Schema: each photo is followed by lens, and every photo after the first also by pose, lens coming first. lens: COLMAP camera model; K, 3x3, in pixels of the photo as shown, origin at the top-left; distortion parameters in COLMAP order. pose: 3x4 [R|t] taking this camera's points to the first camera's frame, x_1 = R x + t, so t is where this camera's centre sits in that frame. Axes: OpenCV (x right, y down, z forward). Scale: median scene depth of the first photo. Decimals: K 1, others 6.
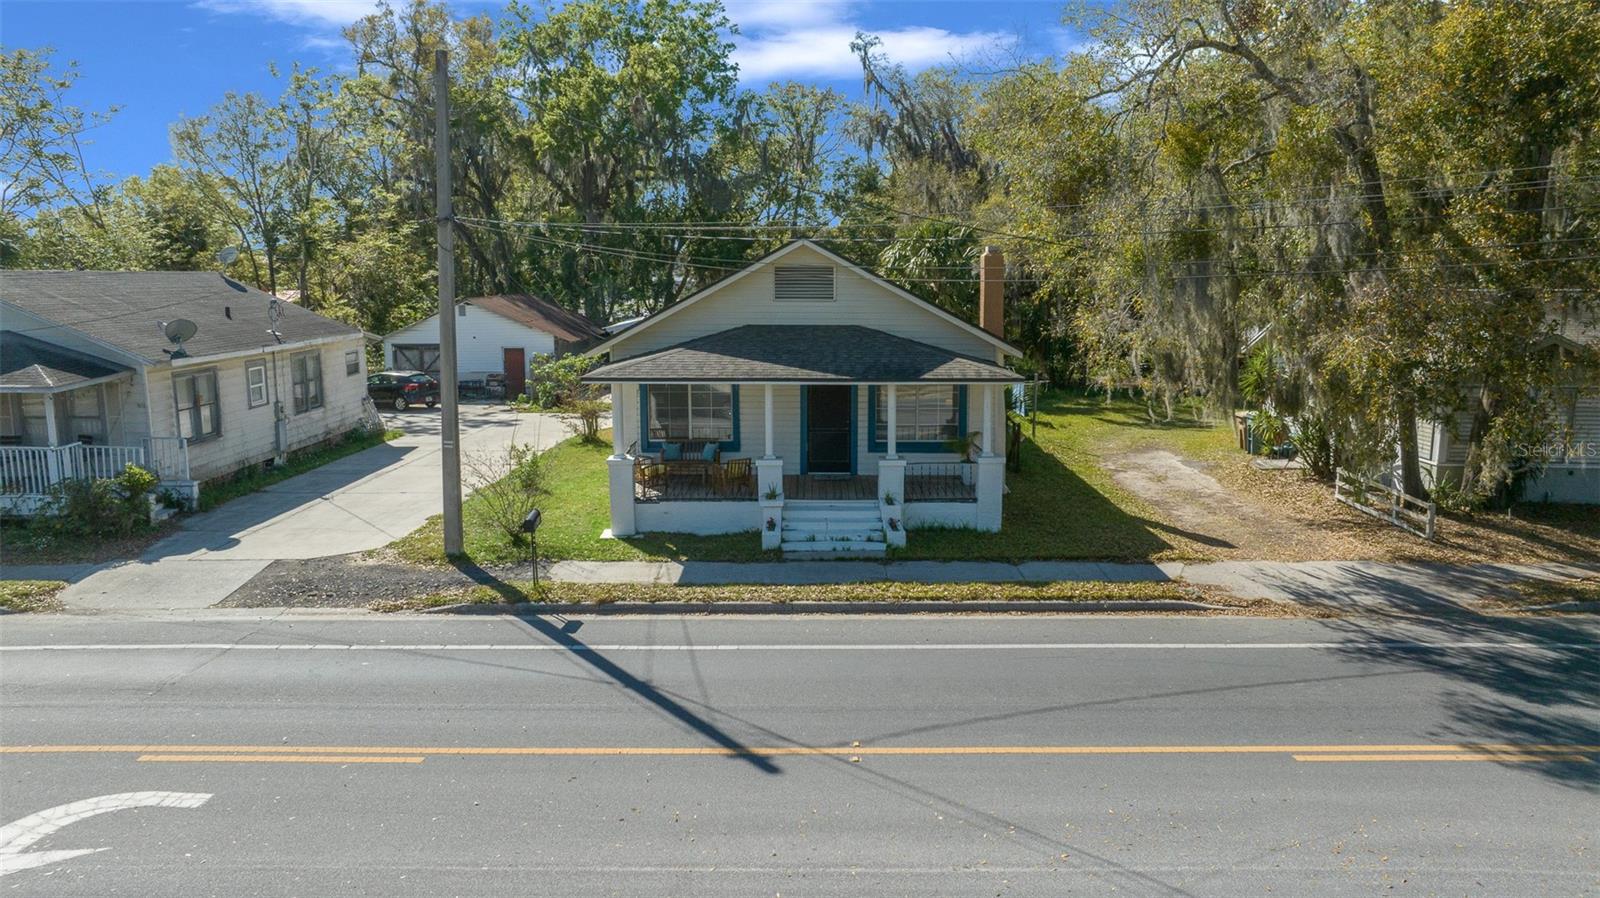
lens RADIAL K [[1126.1, 0, 801.8], [0, 1126.1, 447.3], [0, 0, 1]] dist [-0.007756, -0.005472]
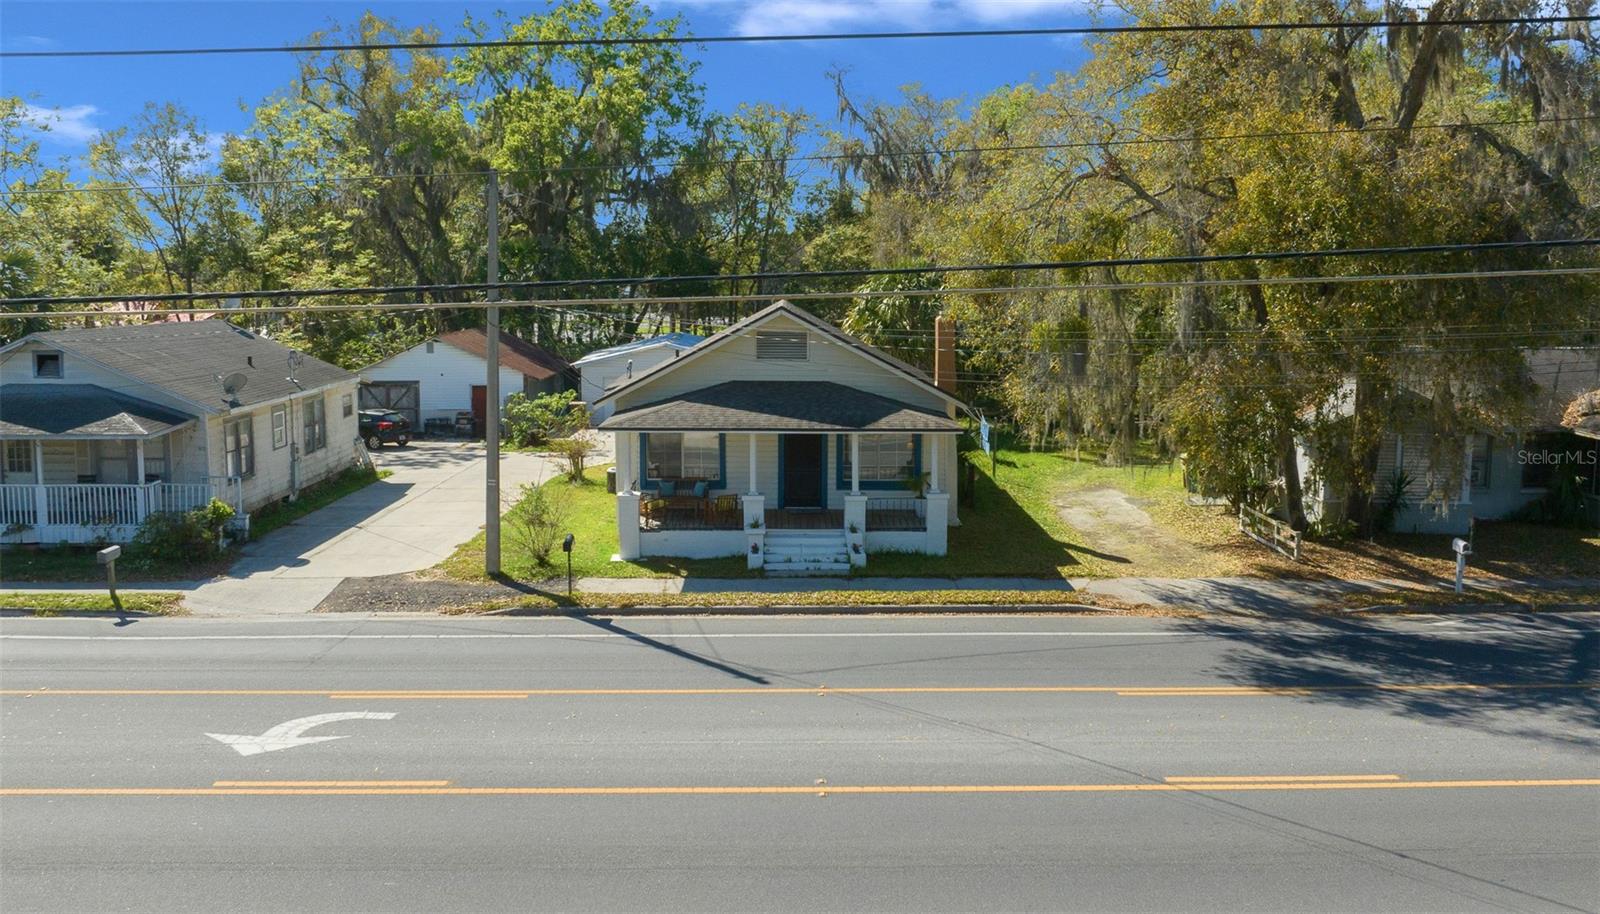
lens RADIAL K [[1363.8, 0, 800.0], [0, 1363.8, 457.0], [0, 0, 1]] dist [-0.007770, -0.007450]
pose [[0.999704, 0.001146, 0.024312, -0.013150], [-0.000594, 0.999742, -0.022694, 0.002913], [-0.024331, 0.022673, 0.999447, -0.416559]]
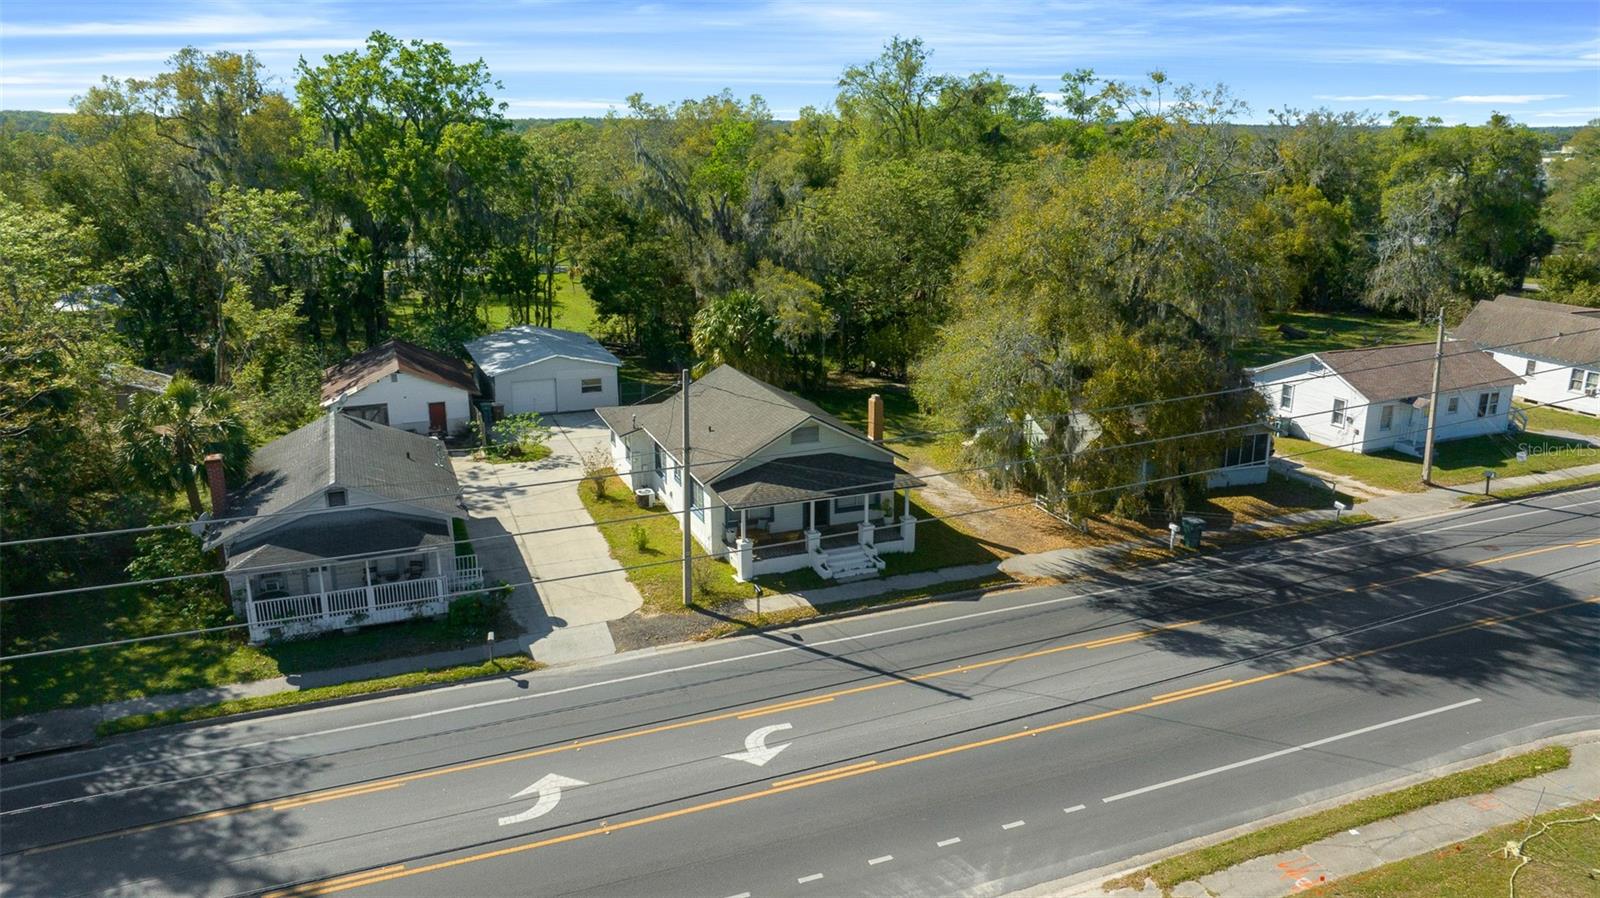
lens RADIAL K [[1126.1, 0, 801.8], [0, 1126.1, 447.3], [0, 0, 1]] dist [-0.007756, -0.005472]
pose [[0.923612, -0.103935, 0.368969, -0.736123], [0.058449, 0.989470, 0.132412, -0.388917], [-0.378846, -0.100731, 0.919961, -0.810907]]
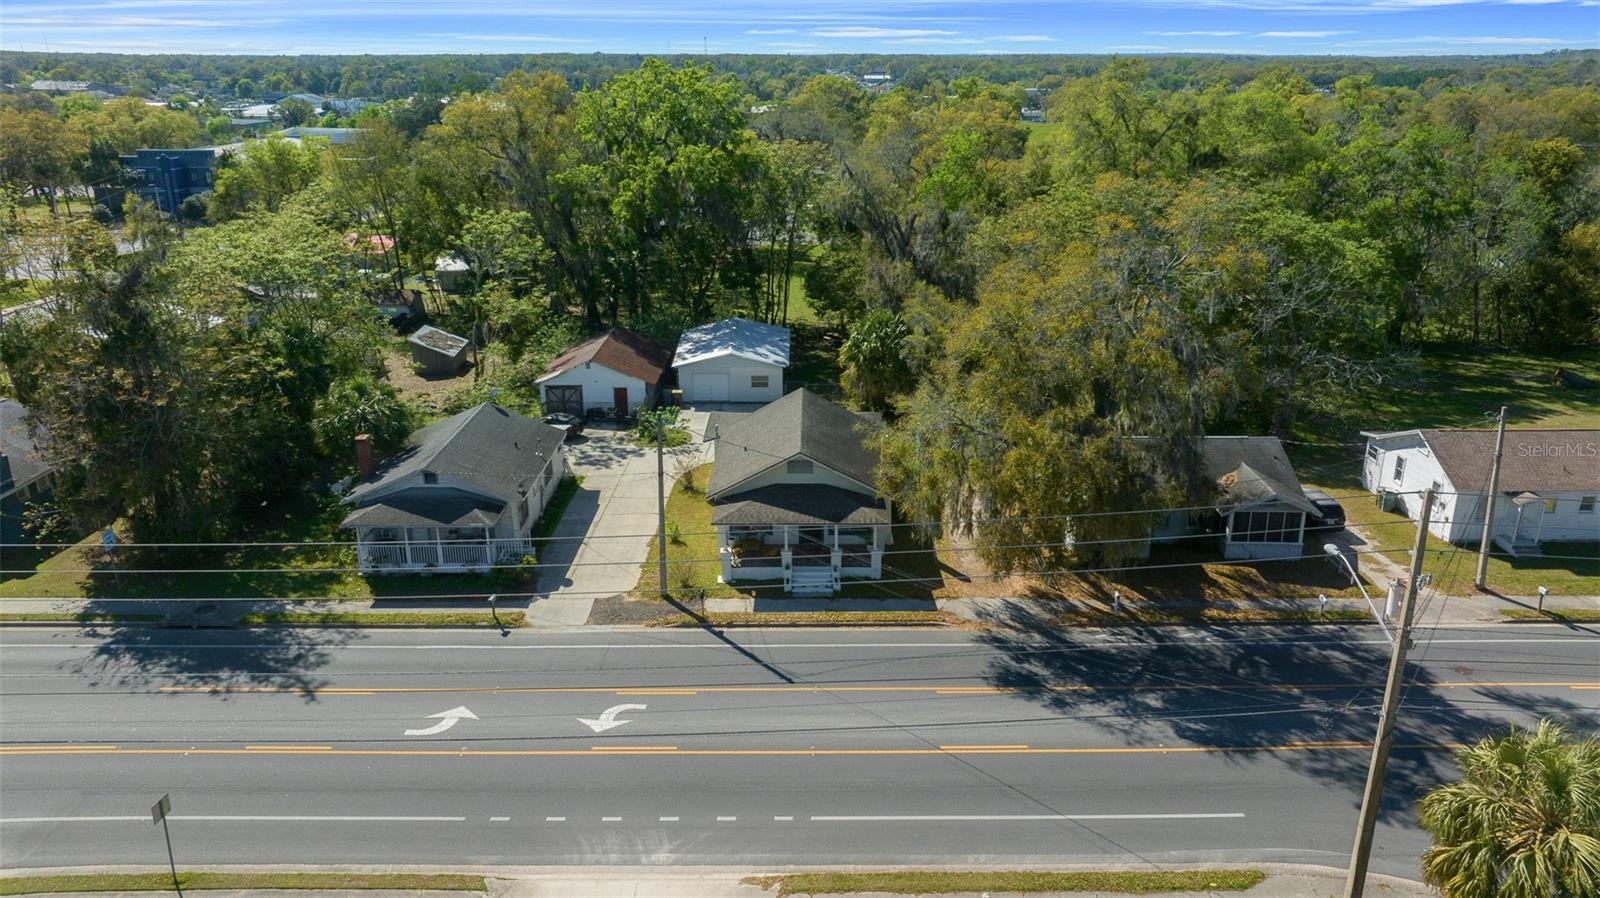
lens RADIAL K [[1126.1, 0, 801.8], [0, 1126.1, 447.3], [0, 0, 1]] dist [-0.007756, -0.005472]
pose [[0.999974, -0.005912, 0.004078, -0.004008], [0.005115, 0.984838, 0.173401, -0.590547], [-0.005042, -0.173376, 0.984843, -1.275322]]
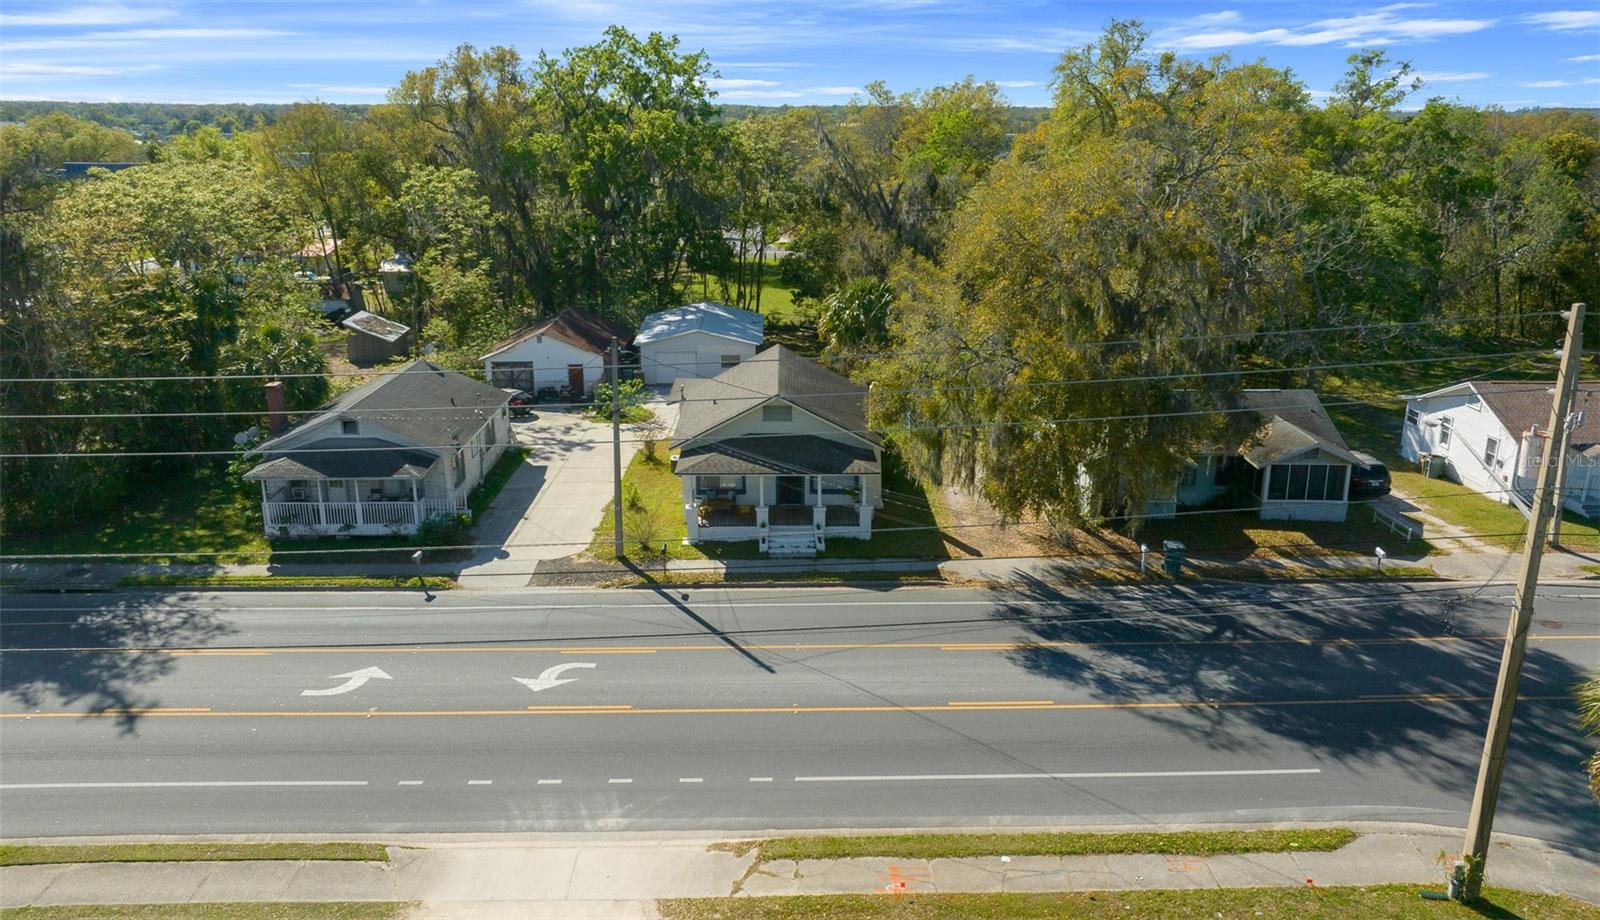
lens RADIAL K [[1163.2, 0, 800.0], [0, 1163.2, 460.0], [0, 0, 1]] dist [-0.010905, 0.006942]
pose [[0.999583, -0.006780, 0.028076, -0.016747], [0.003034, 0.991325, 0.131397, -0.339460], [-0.028723, -0.131257, 0.990932, -1.080441]]
